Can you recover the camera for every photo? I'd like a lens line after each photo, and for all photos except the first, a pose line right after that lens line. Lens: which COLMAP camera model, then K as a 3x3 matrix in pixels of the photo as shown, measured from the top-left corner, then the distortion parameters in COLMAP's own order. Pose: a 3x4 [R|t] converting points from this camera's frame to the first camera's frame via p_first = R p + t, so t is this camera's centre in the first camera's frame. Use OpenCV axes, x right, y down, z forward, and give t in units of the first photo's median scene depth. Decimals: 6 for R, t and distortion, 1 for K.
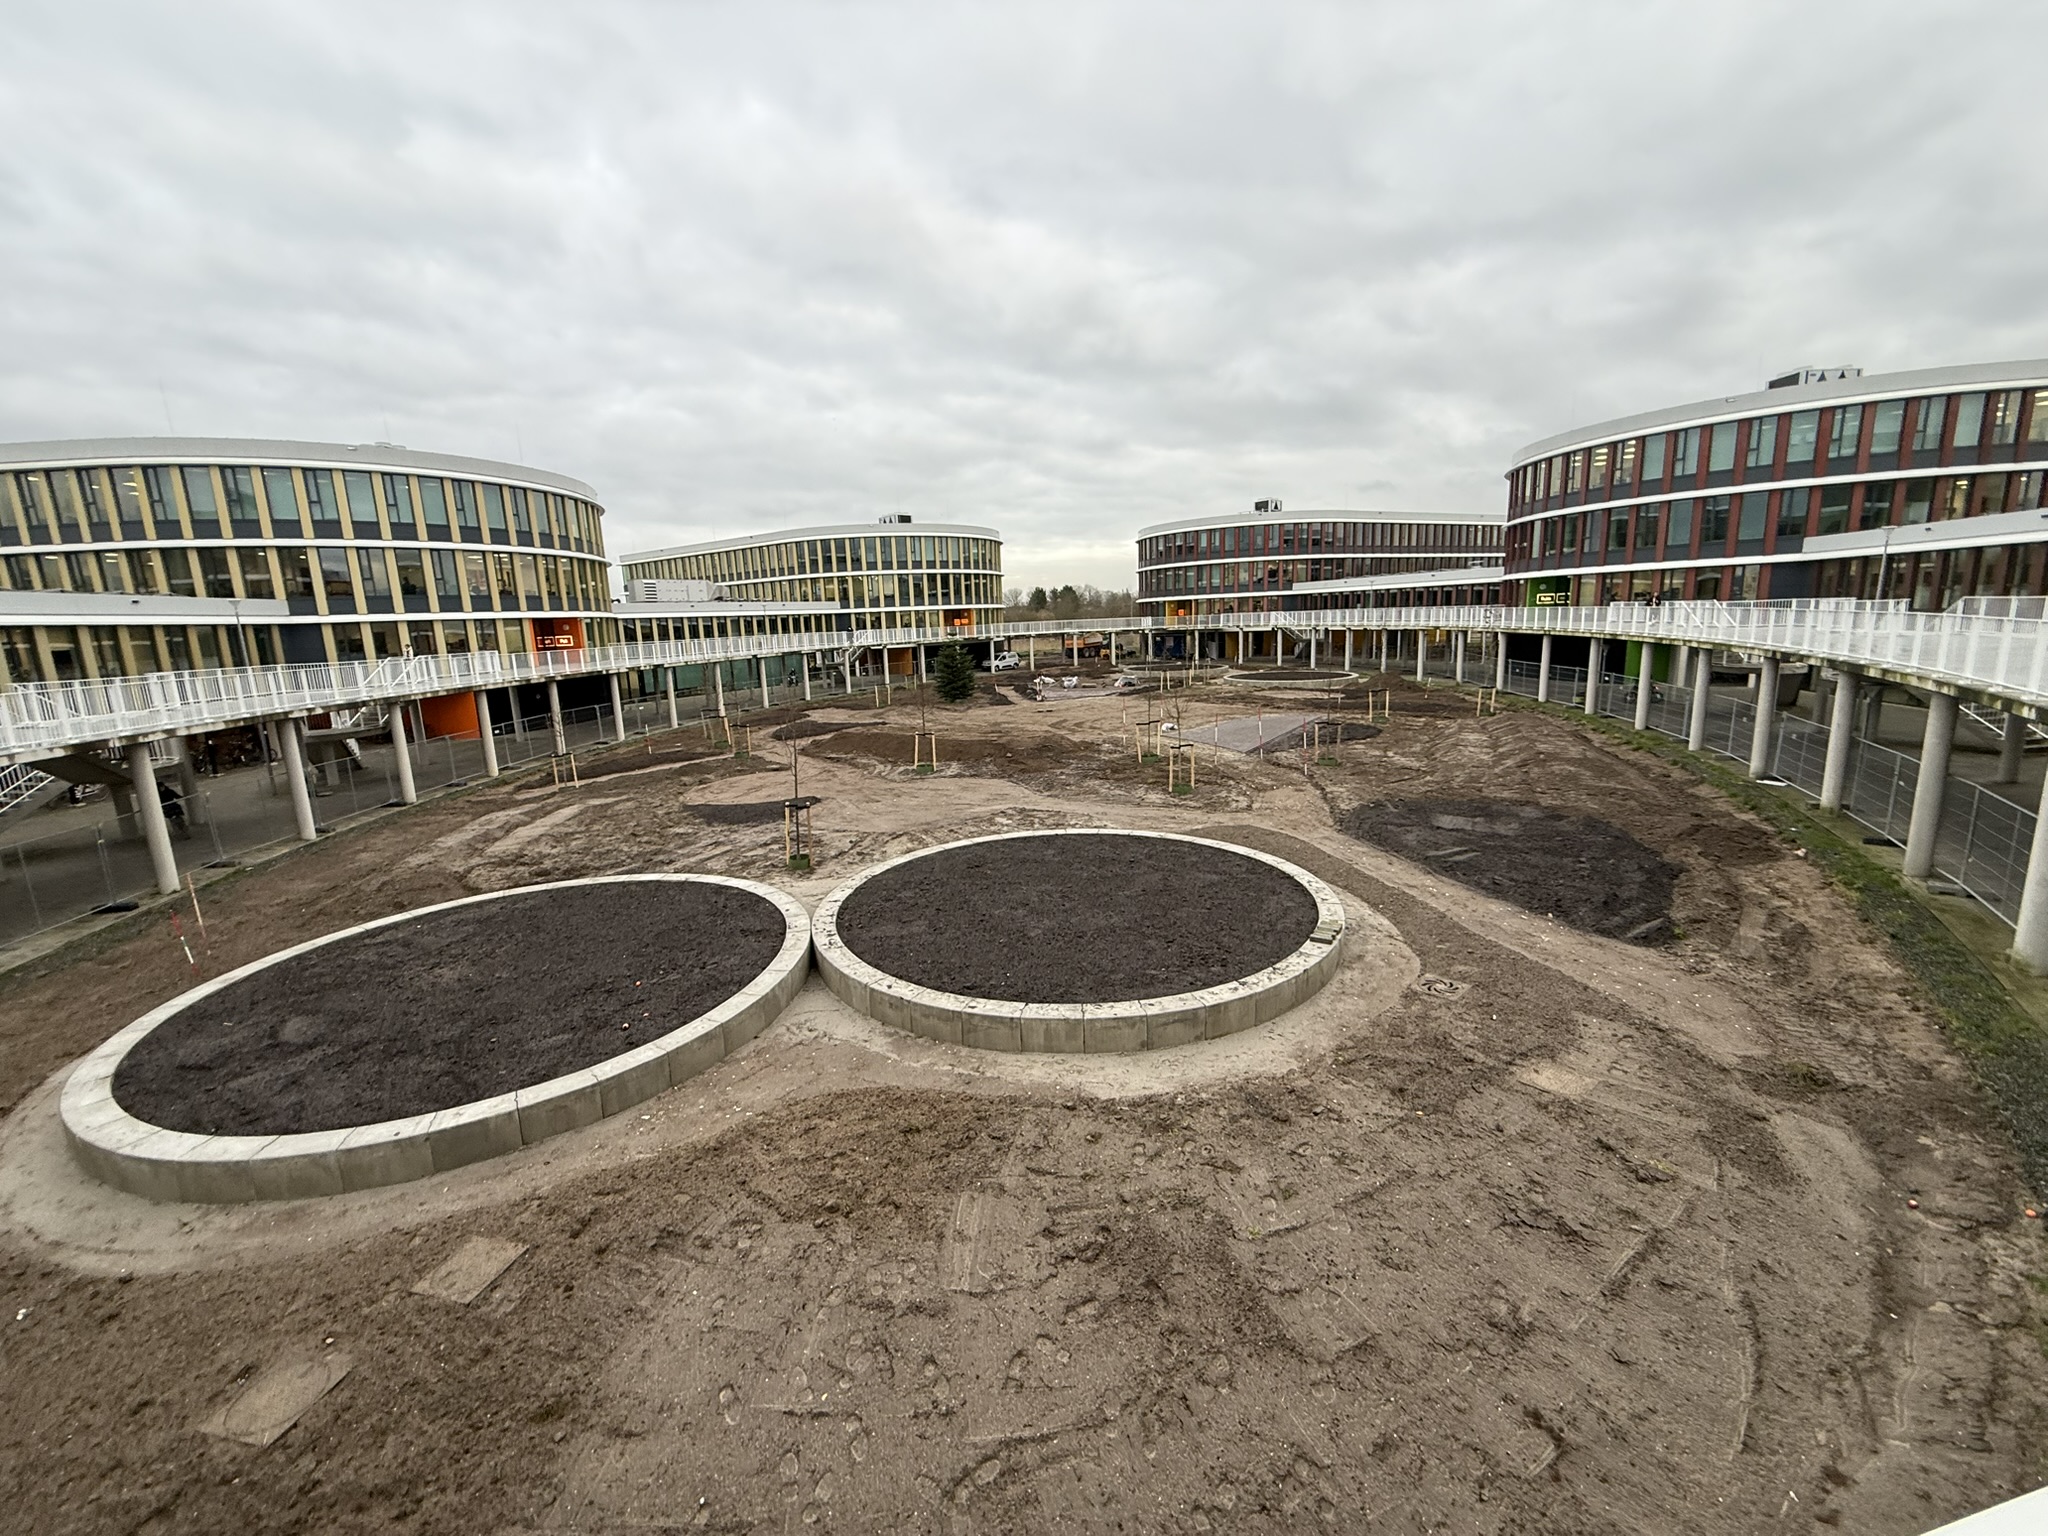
lens RADIAL K [[823.4, 0, 1019.3], [0, 823.4, 769.6], [0, 0, 1]] dist [0.001918, -0.000704]
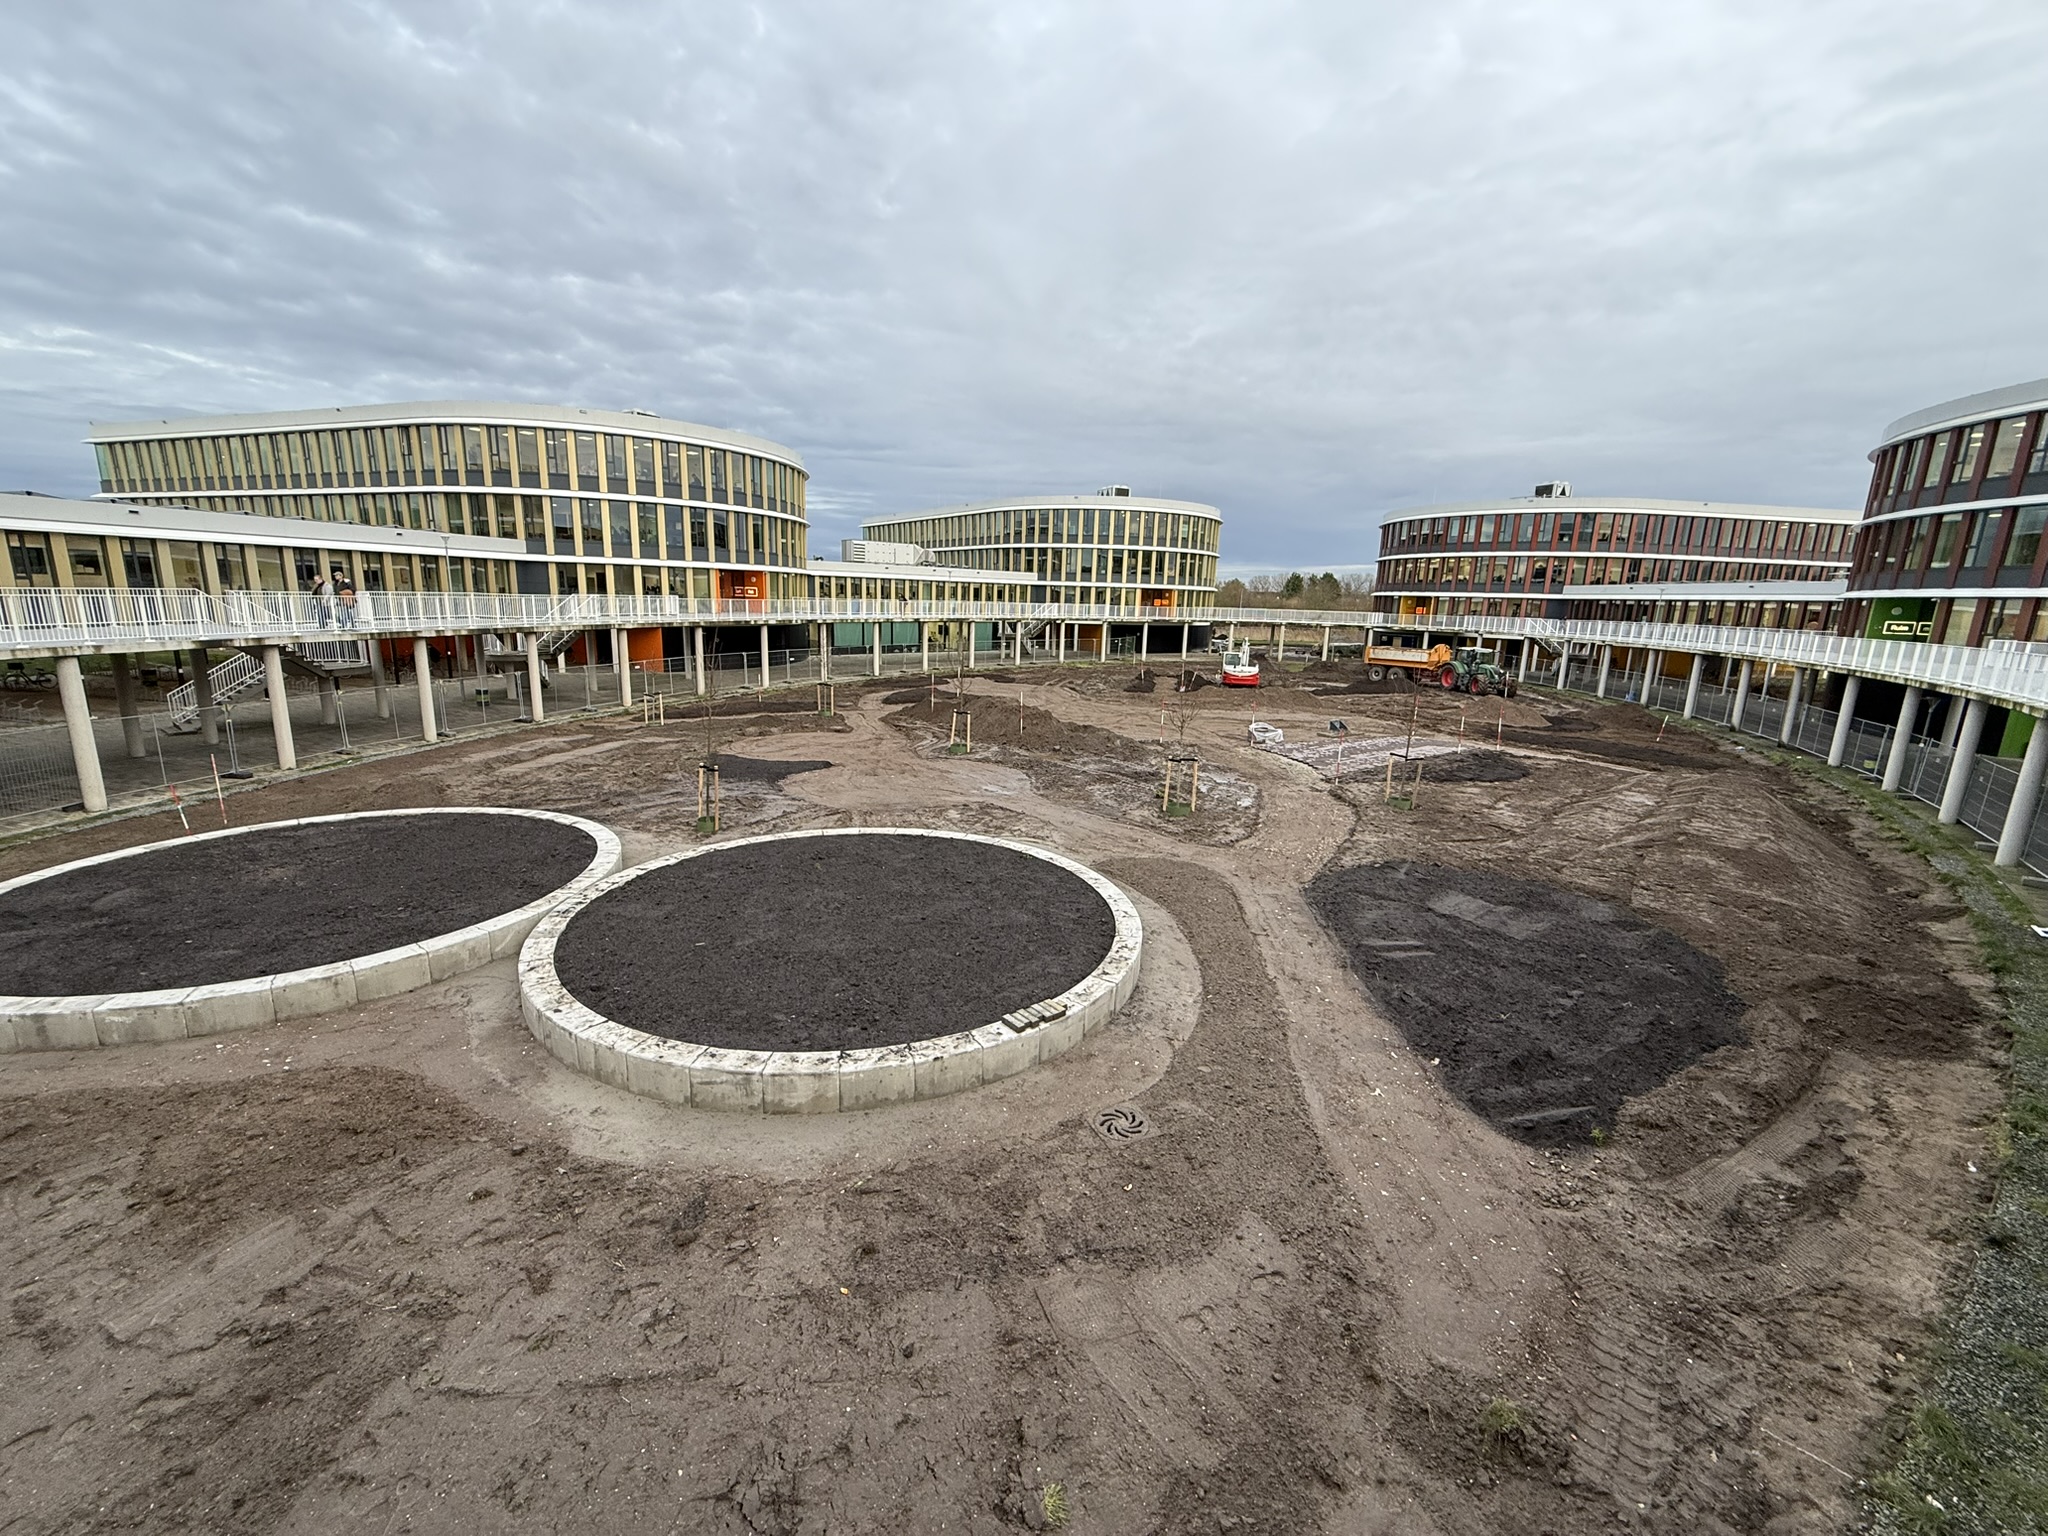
lens RADIAL K [[823.4, 0, 1017.4], [0, 823.4, 768.7], [0, 0, 1]] dist [0.001918, -0.000704]
pose [[0.944008, 0.134682, -0.301180, 0.158007], [-0.126781, 0.990876, 0.045723, -0.019581], [0.304590, -0.004979, 0.952471, 0.069898]]
